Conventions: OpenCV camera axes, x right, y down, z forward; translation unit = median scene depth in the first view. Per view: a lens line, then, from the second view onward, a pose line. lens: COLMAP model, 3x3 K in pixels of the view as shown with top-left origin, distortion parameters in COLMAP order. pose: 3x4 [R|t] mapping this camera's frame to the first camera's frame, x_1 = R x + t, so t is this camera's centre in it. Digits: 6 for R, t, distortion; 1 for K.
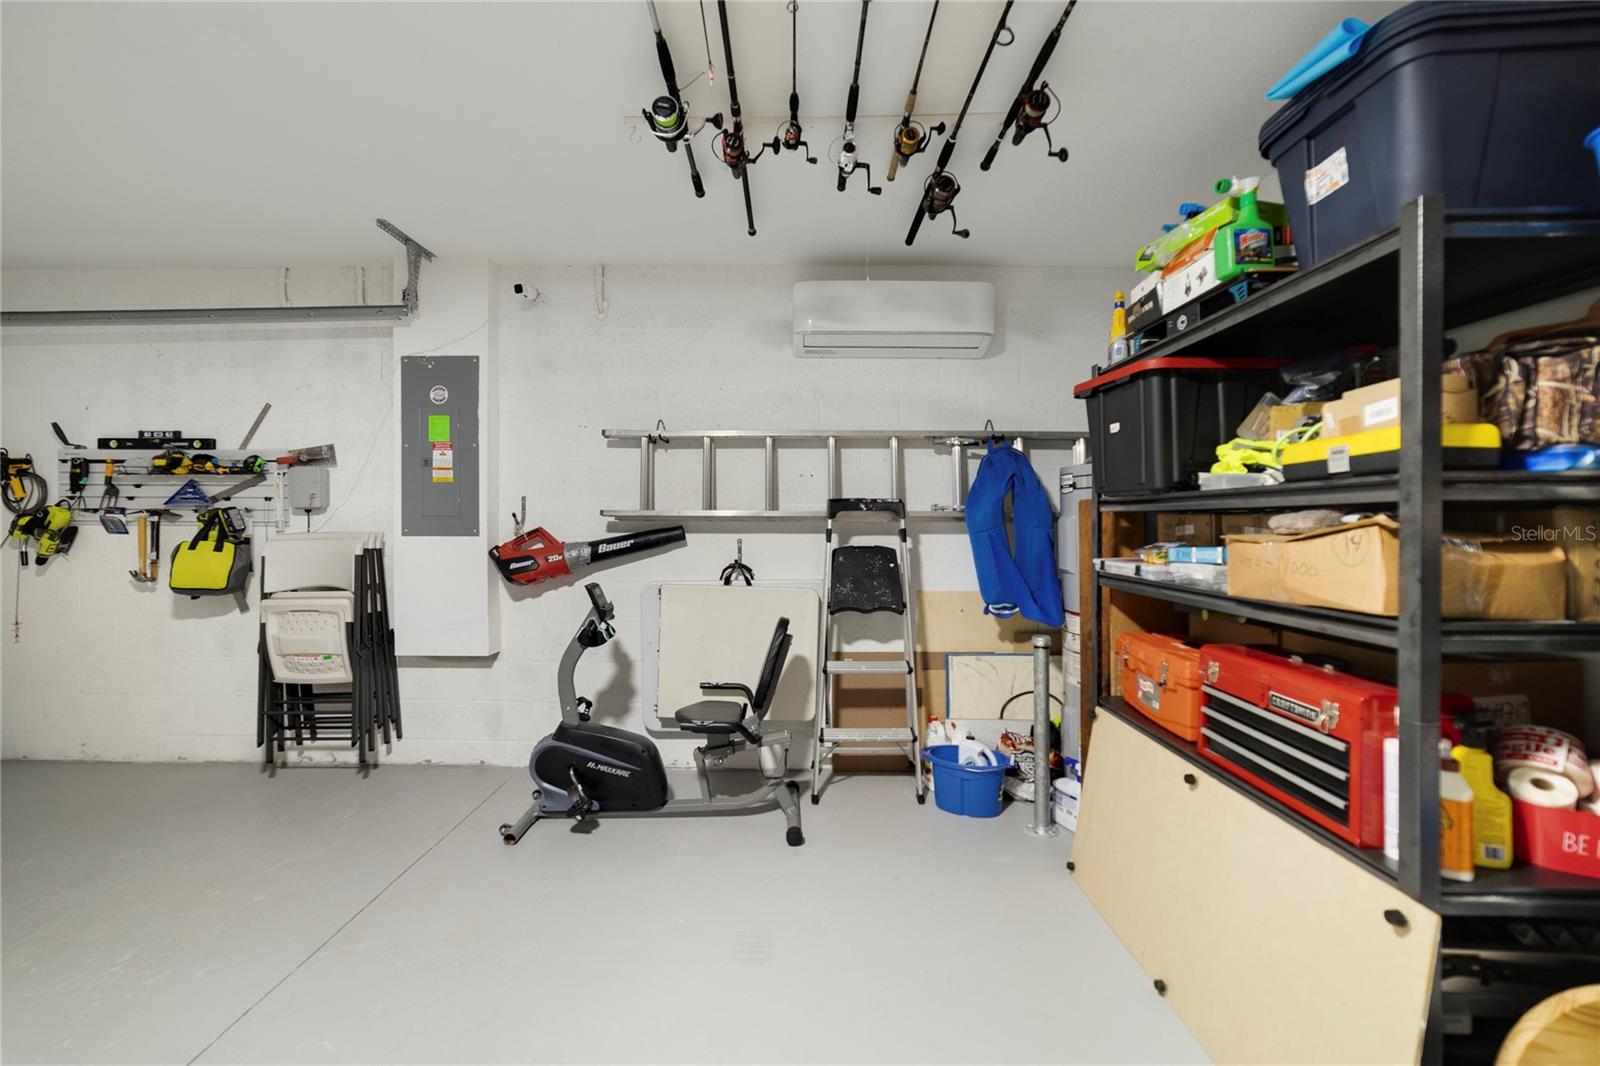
lens RADIAL K [[635.6, 0, 786.2], [0, 635.6, 526.2], [0, 0, 1]] dist [-0.012463, 0.000382]
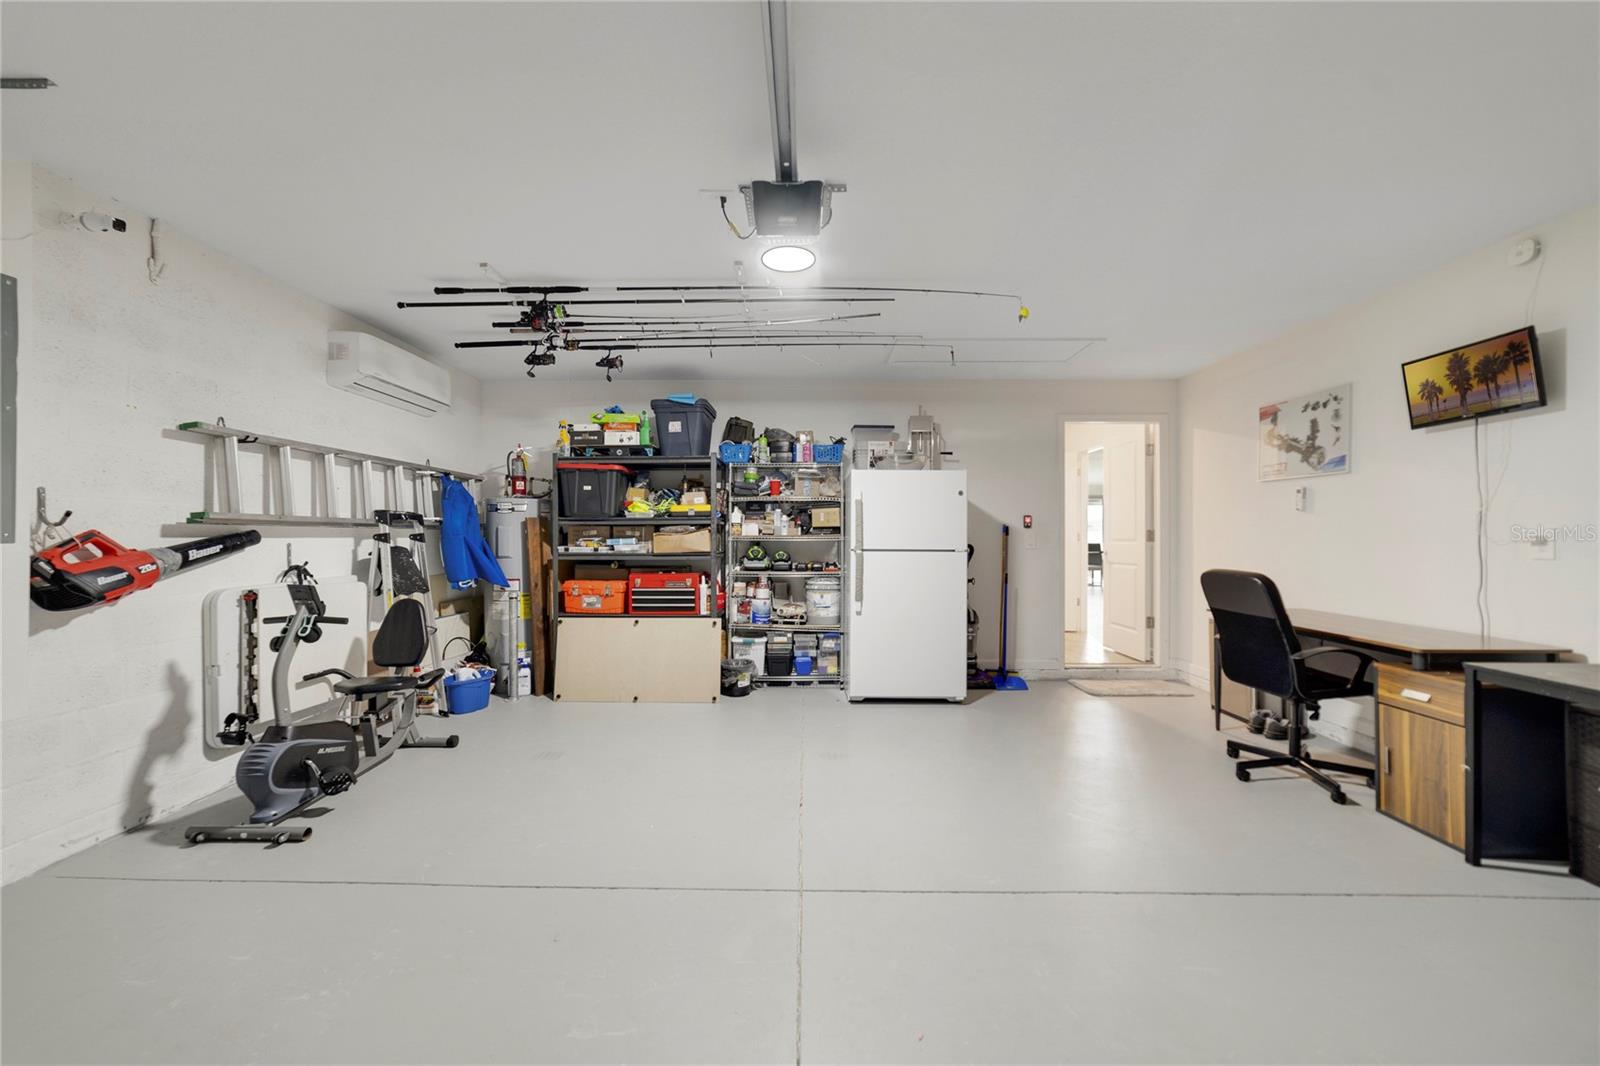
lens RADIAL K [[635.6, 0, 786.2], [0, 635.6, 526.2], [0, 0, 1]] dist [-0.012463, 0.000382]
pose [[0.010828, 0.014385, 0.999838, -1.366092], [0.006356, 0.999875, -0.014455, 0.016808], [-0.999921, 0.006511, 0.010736, 0.198016]]
